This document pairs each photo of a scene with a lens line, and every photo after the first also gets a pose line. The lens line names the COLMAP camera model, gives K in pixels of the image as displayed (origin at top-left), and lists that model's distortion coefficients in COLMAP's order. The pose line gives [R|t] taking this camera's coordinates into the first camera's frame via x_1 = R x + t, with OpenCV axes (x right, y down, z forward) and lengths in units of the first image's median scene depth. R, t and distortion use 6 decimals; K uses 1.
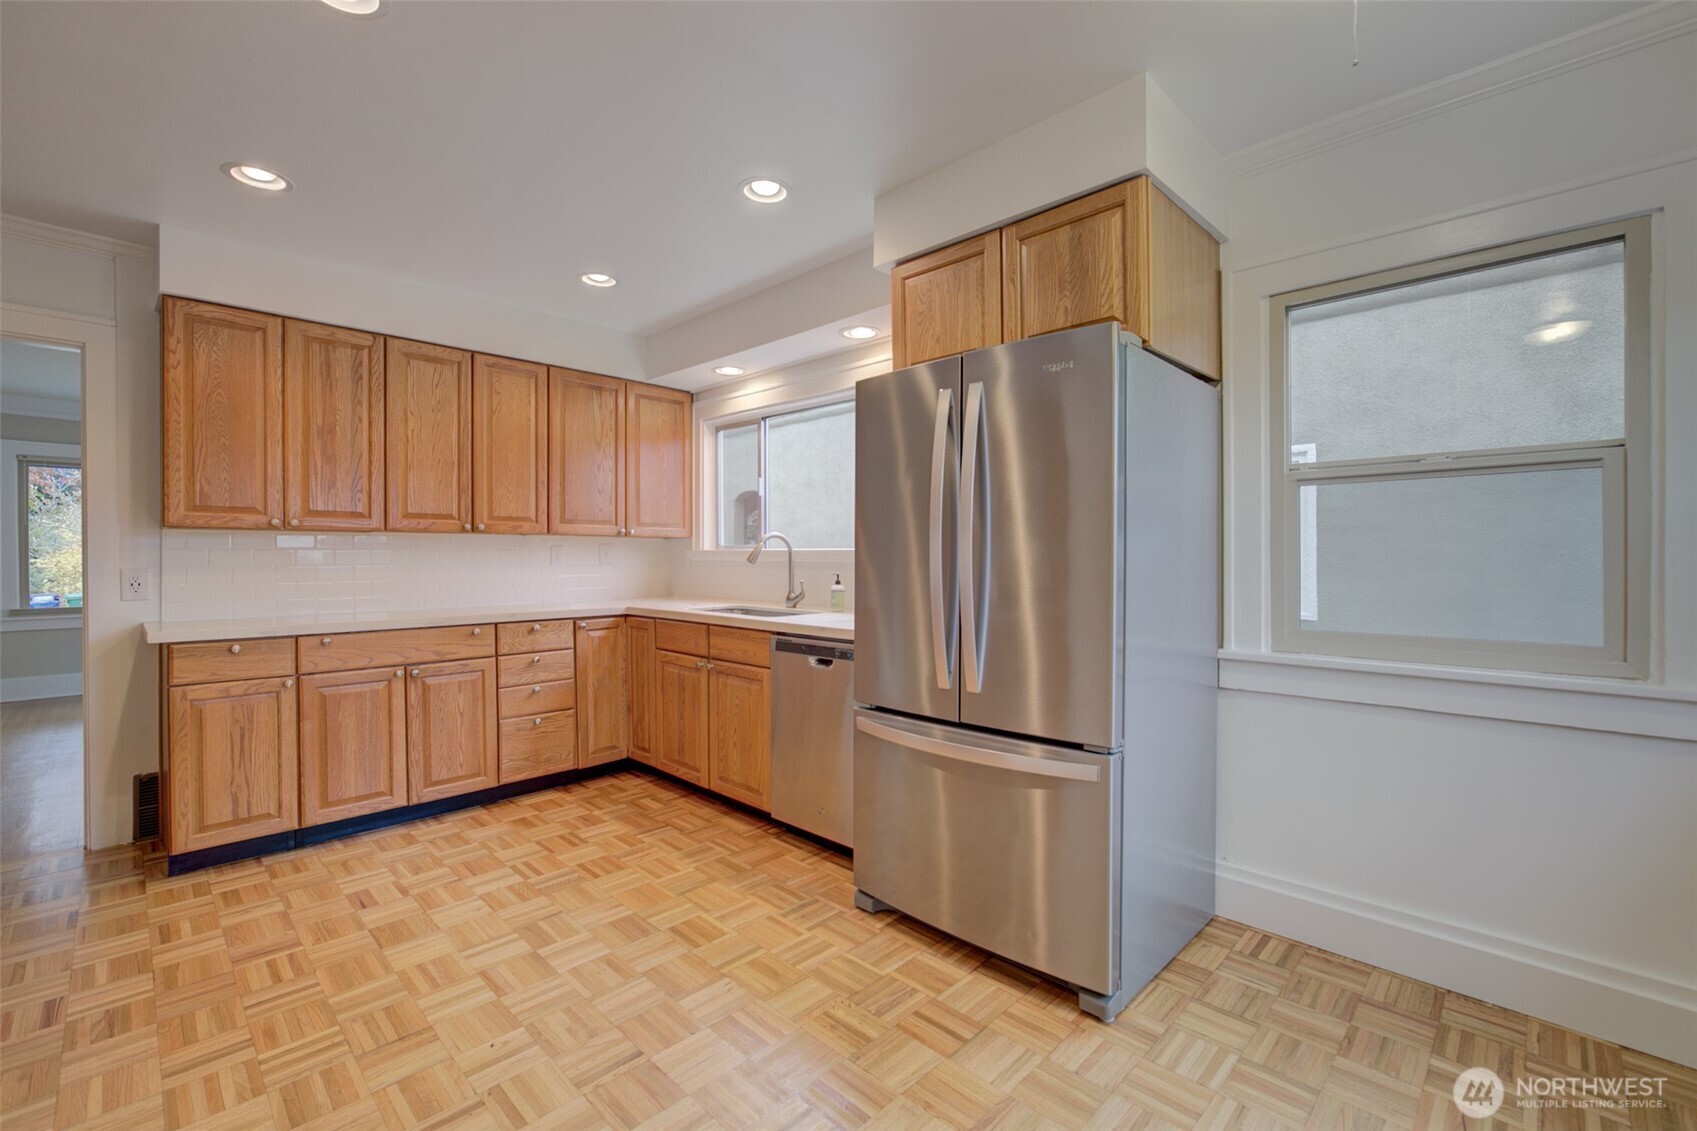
lens RADIAL K [[731.4, 0, 839.3], [0, 731.4, 559.5], [0, 0, 1]] dist [-0.012435, 0.001365]
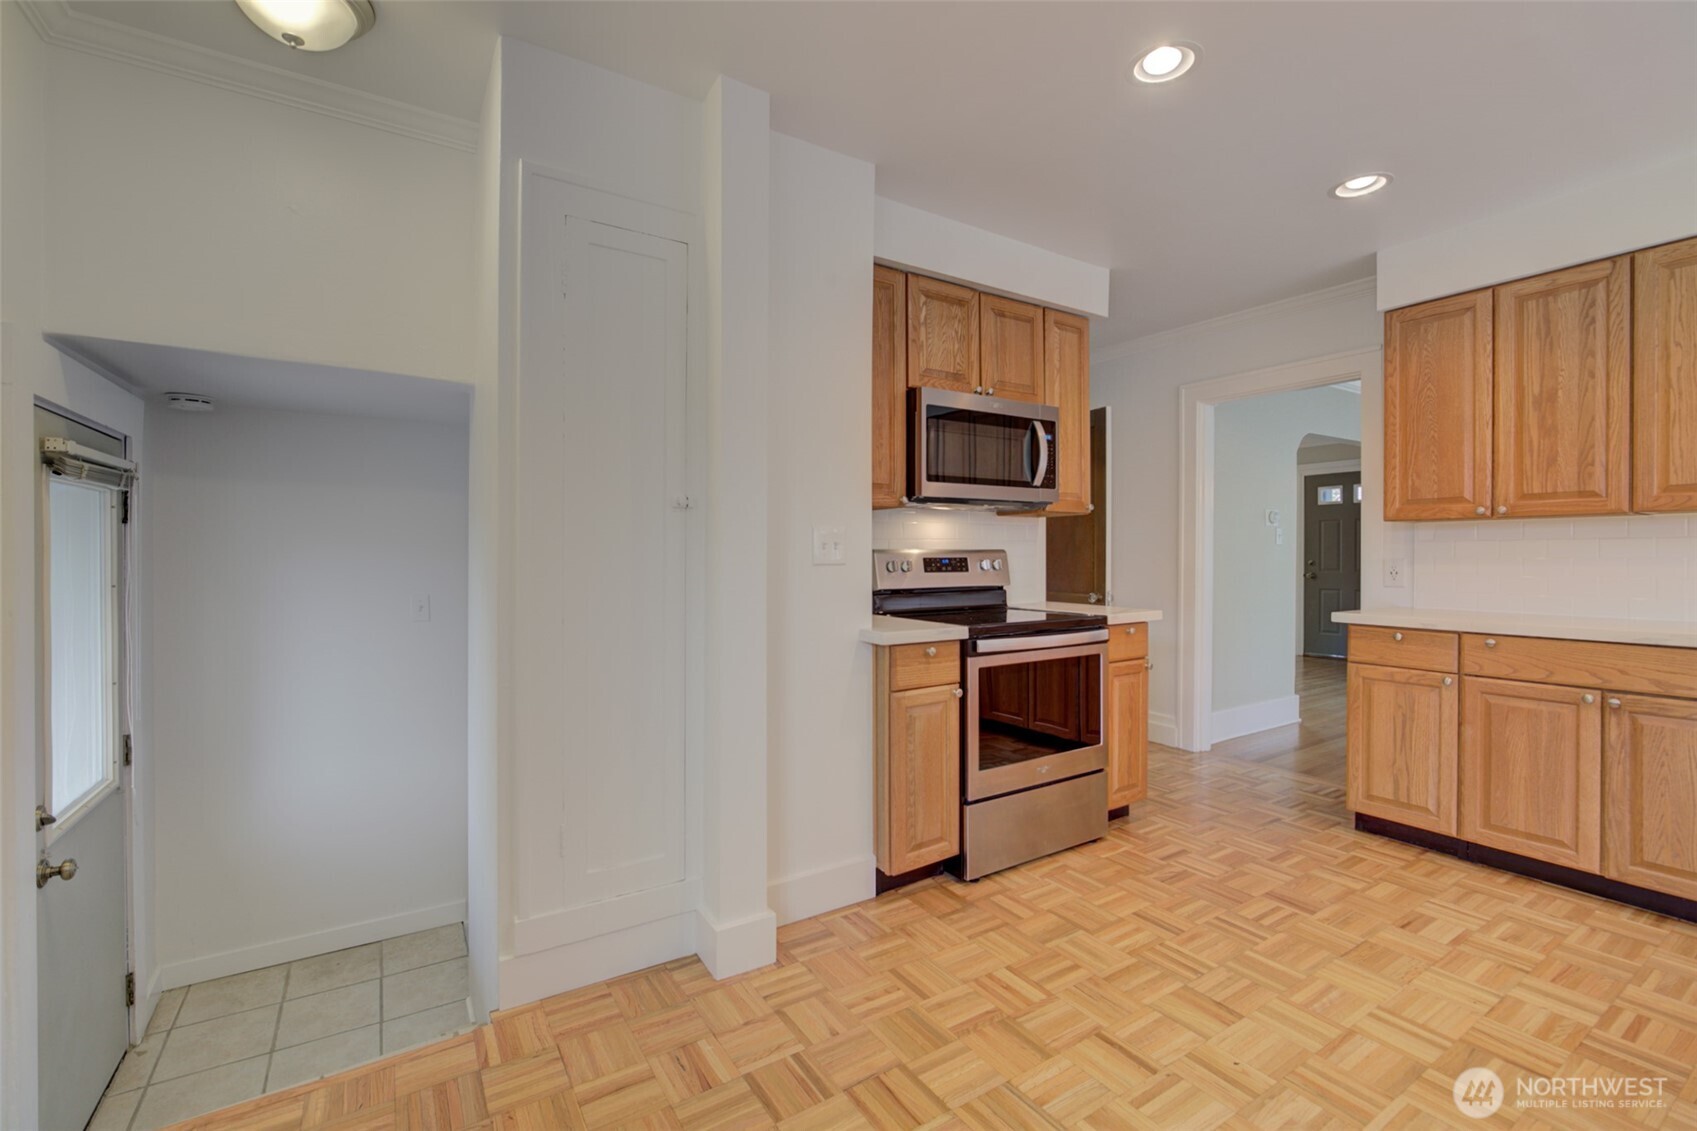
lens RADIAL K [[731.4, 0, 843.4], [0, 731.4, 558.2], [0, 0, 1]] dist [-0.012435, 0.001365]
pose [[-0.226008, 0.009102, -0.974083, 0.332706], [0.002076, 0.999959, 0.008862, 0.000029], [0.974123, -0.000020, -0.226018, 0.428258]]
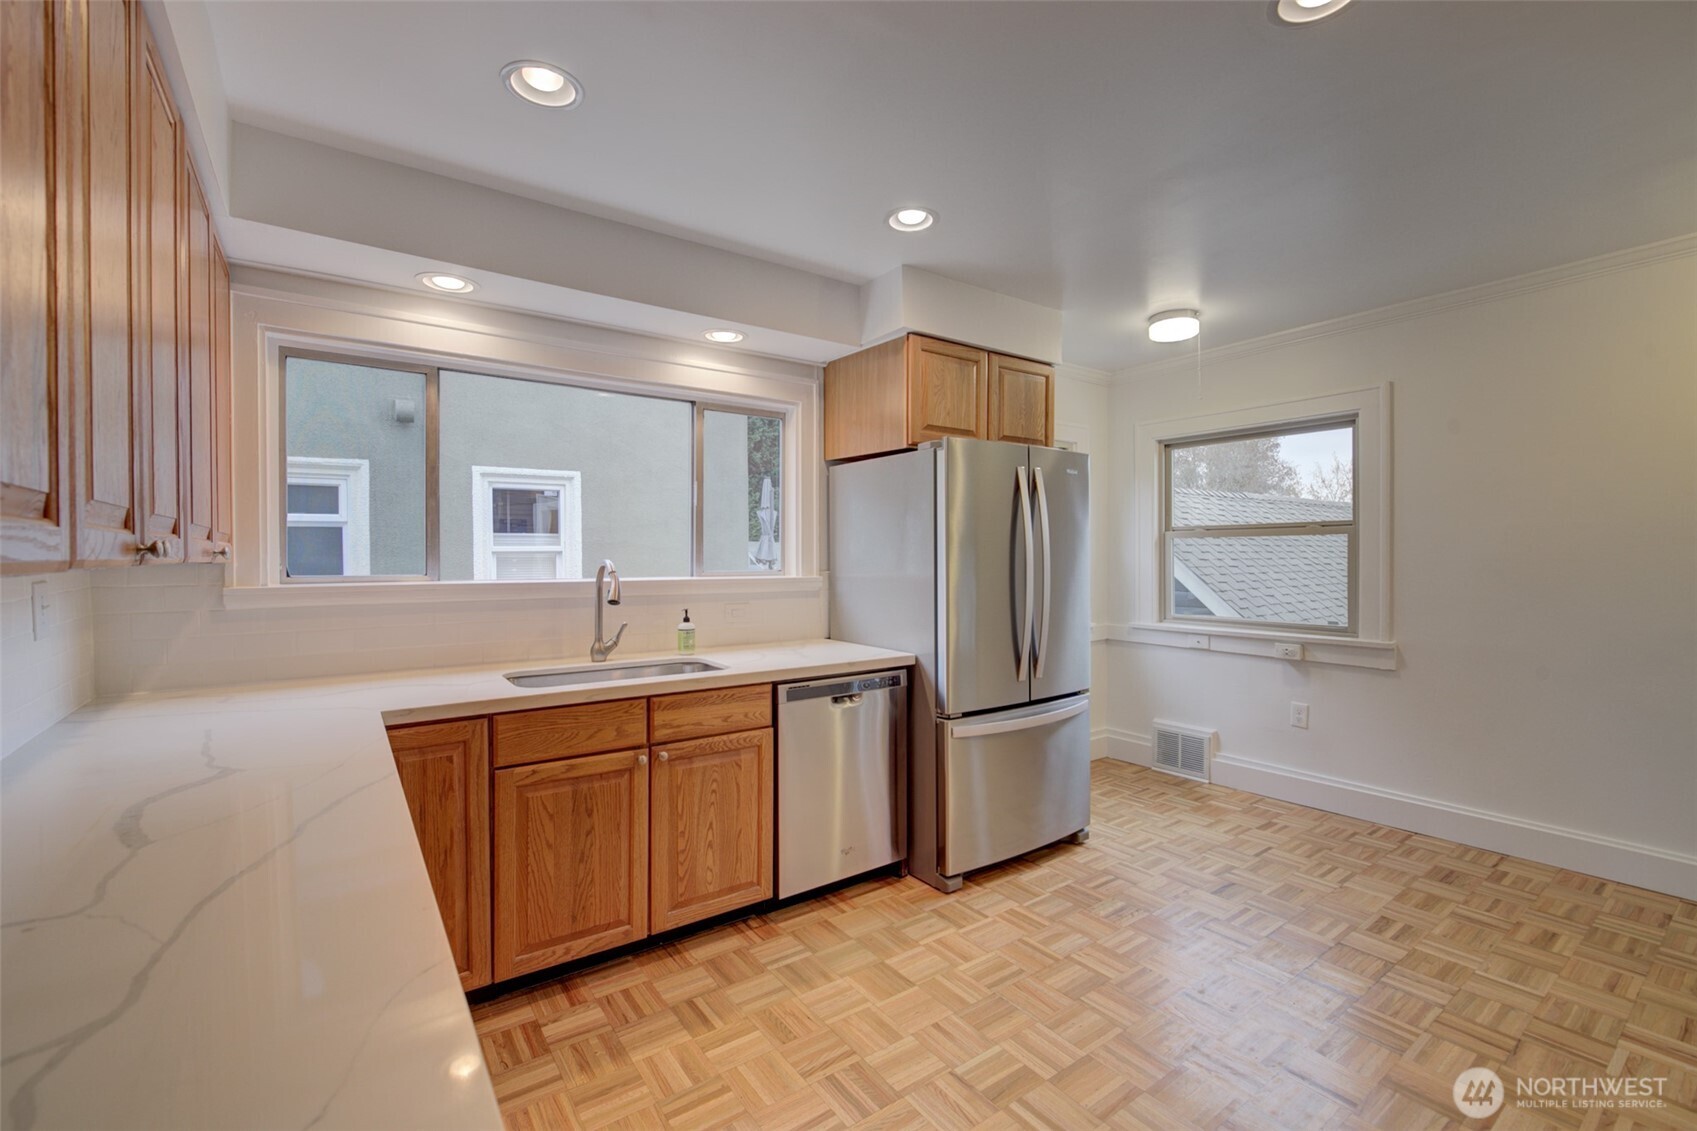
lens RADIAL K [[731.4, 0, 846.7], [0, 731.4, 562.8], [0, 0, 1]] dist [-0.012435, 0.001365]
pose [[0.159408, -0.013663, 0.987118, -0.959660], [0.006035, 0.999899, 0.012865, -0.052282], [-0.987194, 0.003906, 0.159474, 0.824845]]
